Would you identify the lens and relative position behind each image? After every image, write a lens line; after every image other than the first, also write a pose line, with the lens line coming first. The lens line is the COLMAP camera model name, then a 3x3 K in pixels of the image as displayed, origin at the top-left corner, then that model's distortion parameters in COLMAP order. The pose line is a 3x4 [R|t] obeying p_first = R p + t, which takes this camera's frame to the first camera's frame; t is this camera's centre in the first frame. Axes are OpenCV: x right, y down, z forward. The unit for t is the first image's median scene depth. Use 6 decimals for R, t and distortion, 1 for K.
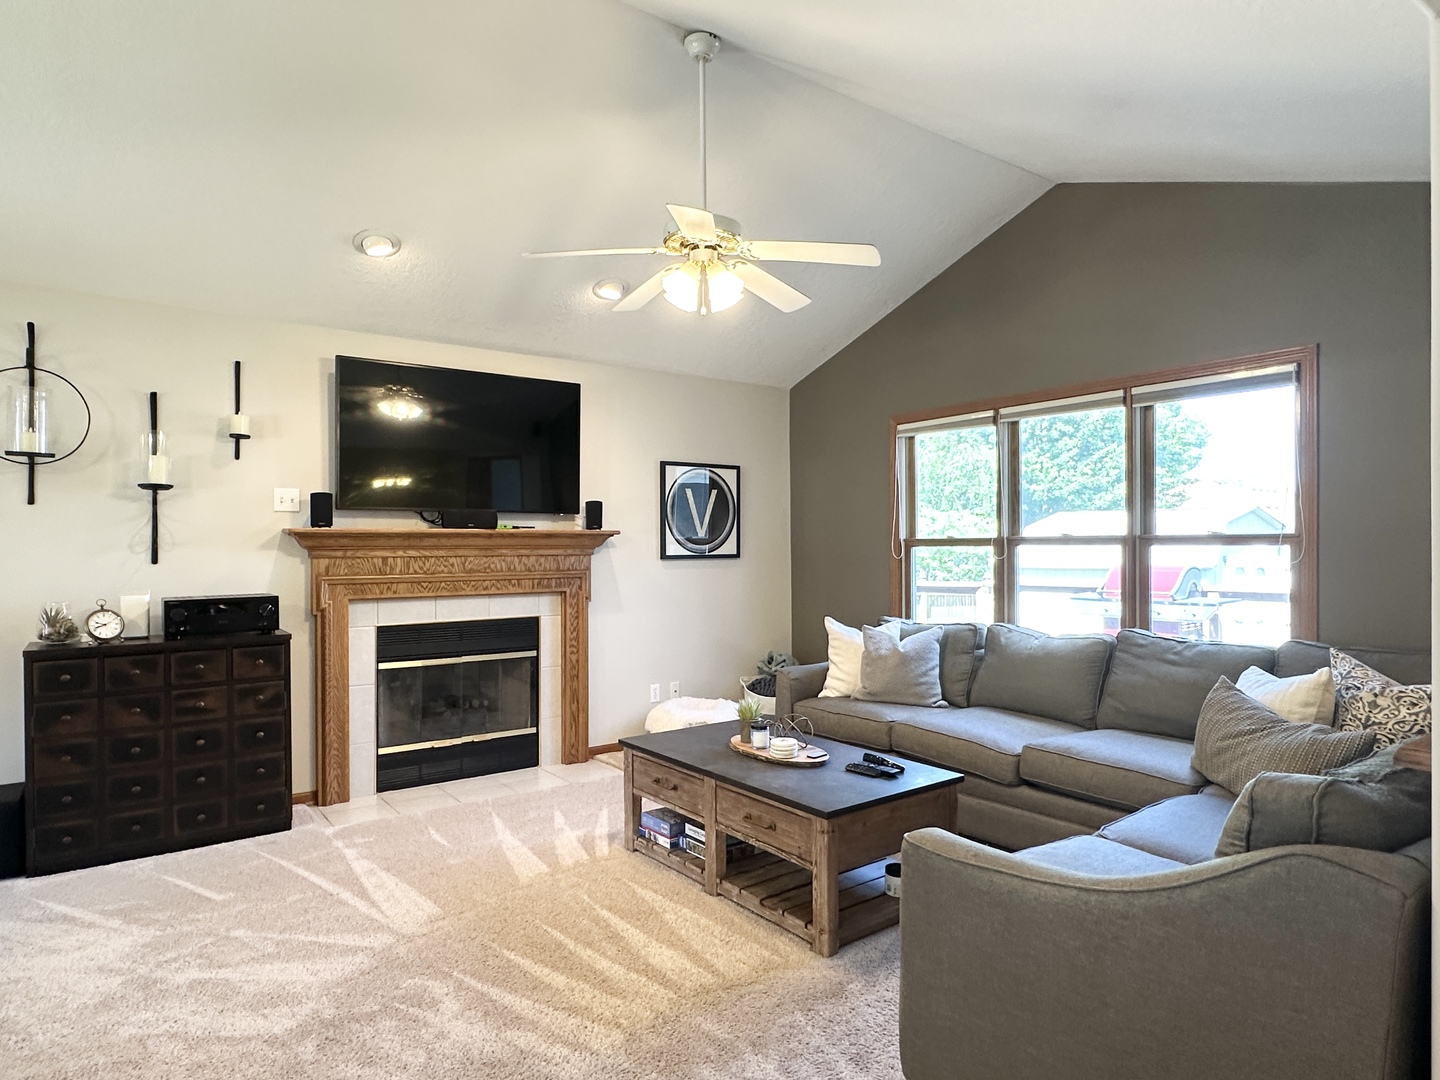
lens RADIAL K [[851.8, 0, 718.3], [0, 851.8, 552.7], [0, 0, 1]] dist [0.002780, -0.000885]
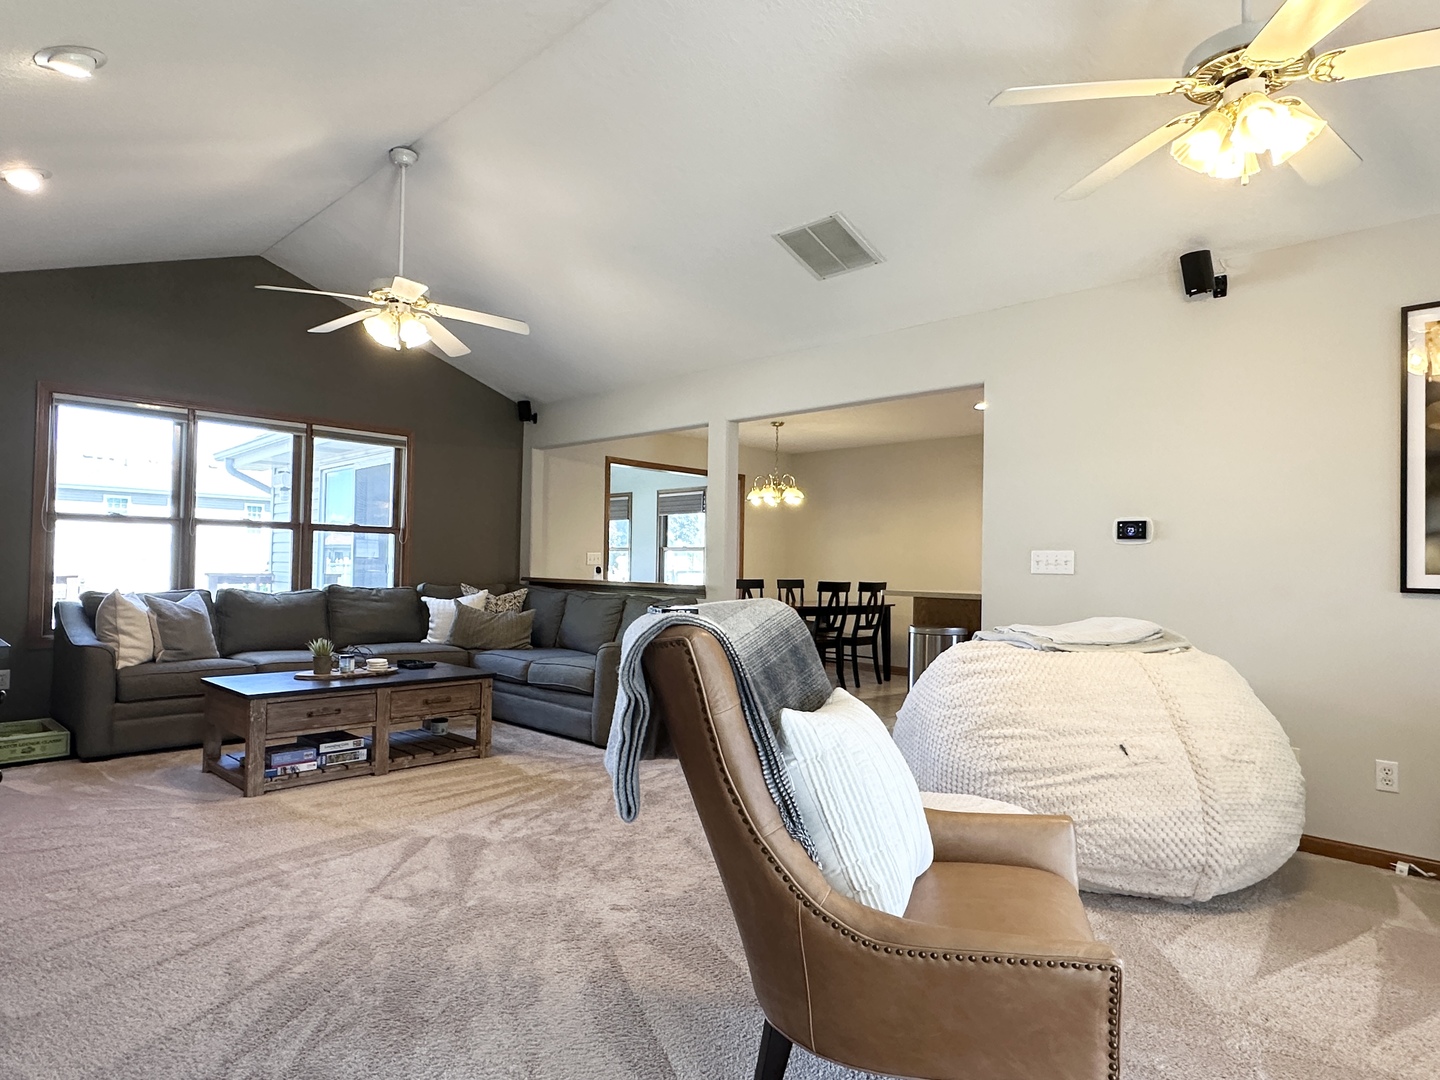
lens RADIAL K [[851.8, 0, 723.1], [0, 851.8, 542.2], [0, 0, 1]] dist [0.002780, -0.000885]
pose [[-0.164443, 0.027474, 0.986004, -0.952512], [-0.012375, 0.999476, -0.029913, 0.042390], [-0.986309, -0.017121, -0.164017, 0.457007]]
